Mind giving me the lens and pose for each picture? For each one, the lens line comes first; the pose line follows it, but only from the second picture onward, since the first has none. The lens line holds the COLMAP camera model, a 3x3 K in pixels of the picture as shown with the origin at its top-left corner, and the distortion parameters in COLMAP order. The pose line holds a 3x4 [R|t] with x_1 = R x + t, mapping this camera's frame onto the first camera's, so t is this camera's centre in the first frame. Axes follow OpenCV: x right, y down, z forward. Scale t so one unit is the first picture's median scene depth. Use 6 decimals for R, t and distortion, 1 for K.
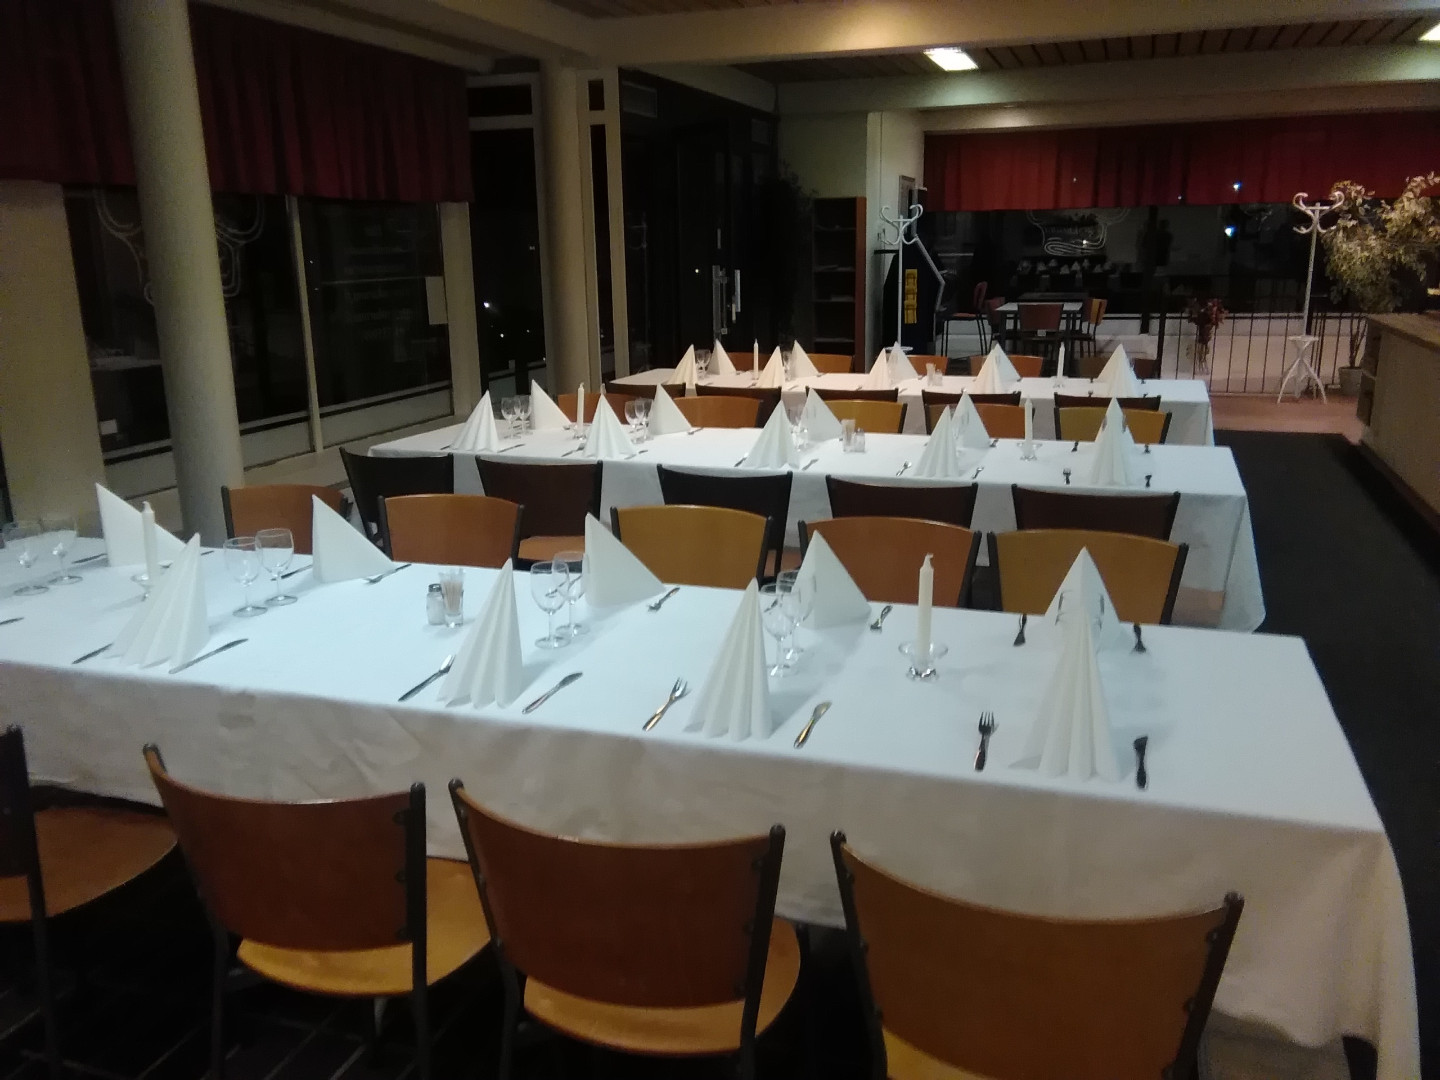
lens RADIAL K [[1158.1, 0, 720.0], [0, 1158.1, 540.0], [0, 0, 1]] dist [-0.047206, -0.001939]
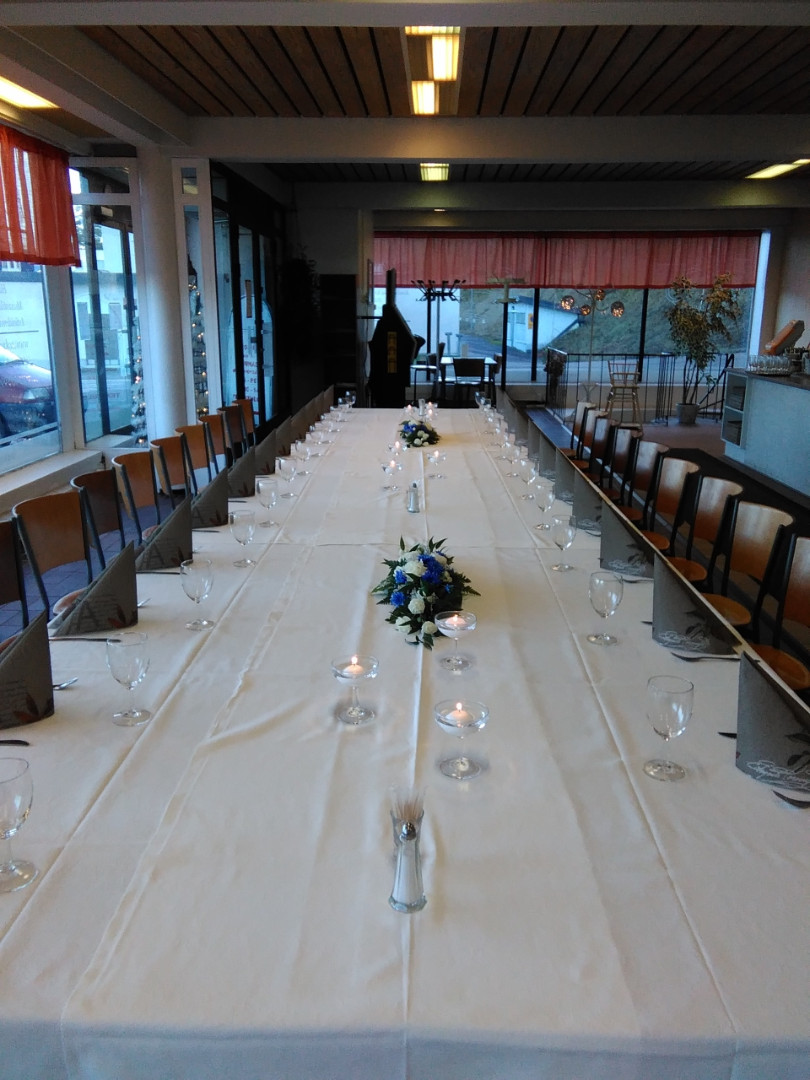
lens RADIAL K [[868.5, 0, 405.0], [0, 868.5, 540.0], [0, 0, 1]] dist [-0.047206, -0.001939]
pose [[0.951209, -0.051119, 0.304282, -0.158200], [0.048289, 0.998692, 0.016823, -0.016641], [-0.304744, -0.001308, 0.952433, 0.070863]]
